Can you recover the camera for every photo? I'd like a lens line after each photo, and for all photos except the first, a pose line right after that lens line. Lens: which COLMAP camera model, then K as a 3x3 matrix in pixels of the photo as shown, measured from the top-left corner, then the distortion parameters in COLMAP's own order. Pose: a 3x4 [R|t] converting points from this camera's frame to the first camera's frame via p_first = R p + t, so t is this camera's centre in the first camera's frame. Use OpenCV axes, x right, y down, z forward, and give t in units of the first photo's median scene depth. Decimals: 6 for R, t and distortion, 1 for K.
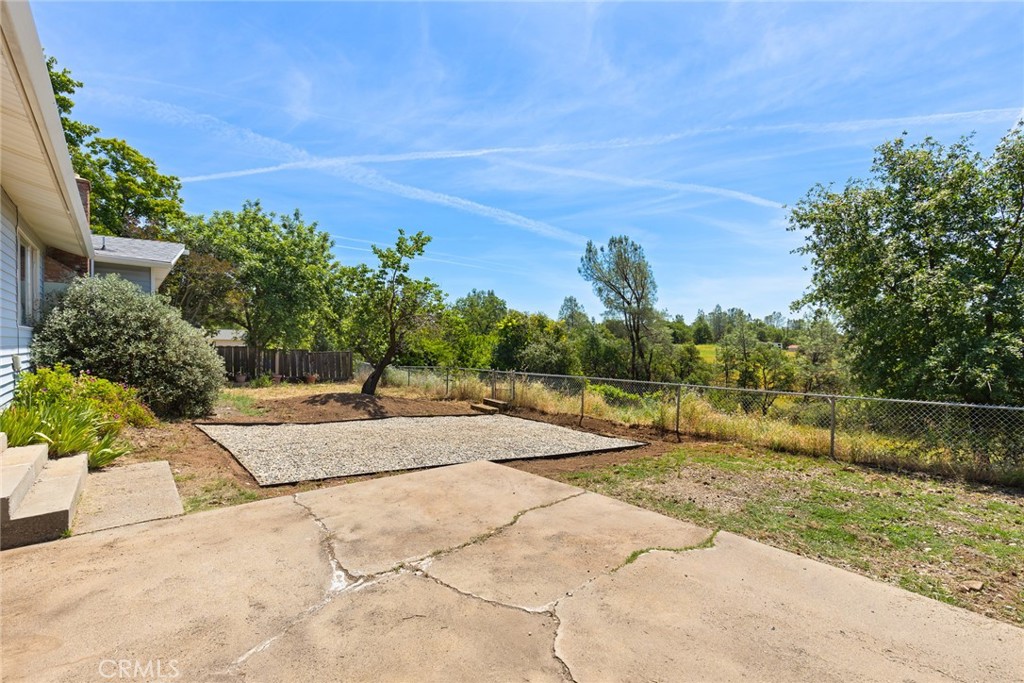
lens RADIAL K [[469.5, 0, 518.4], [0, 469.5, 348.3], [0, 0, 1]] dist [0.000816, -0.001380]
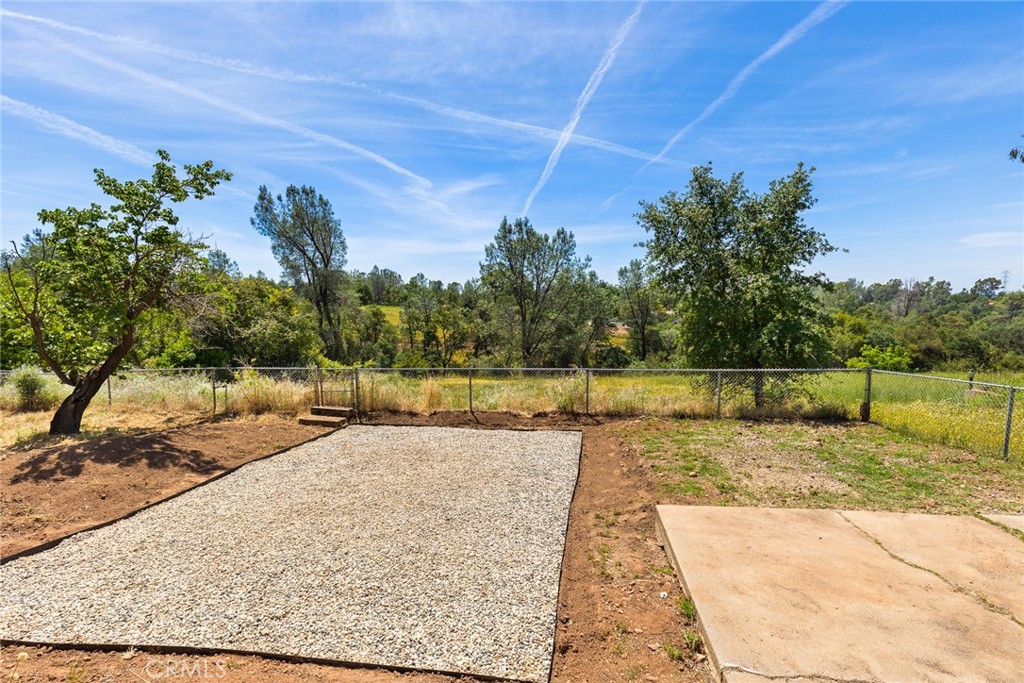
lens RADIAL K [[469.5, 0, 517.5], [0, 469.5, 342.1], [0, 0, 1]] dist [0.000816, -0.001380]
pose [[0.733483, -0.072830, 0.675795, -0.331801], [0.020788, 0.996182, 0.084795, -0.051765], [-0.679390, -0.048147, 0.732196, 0.245274]]
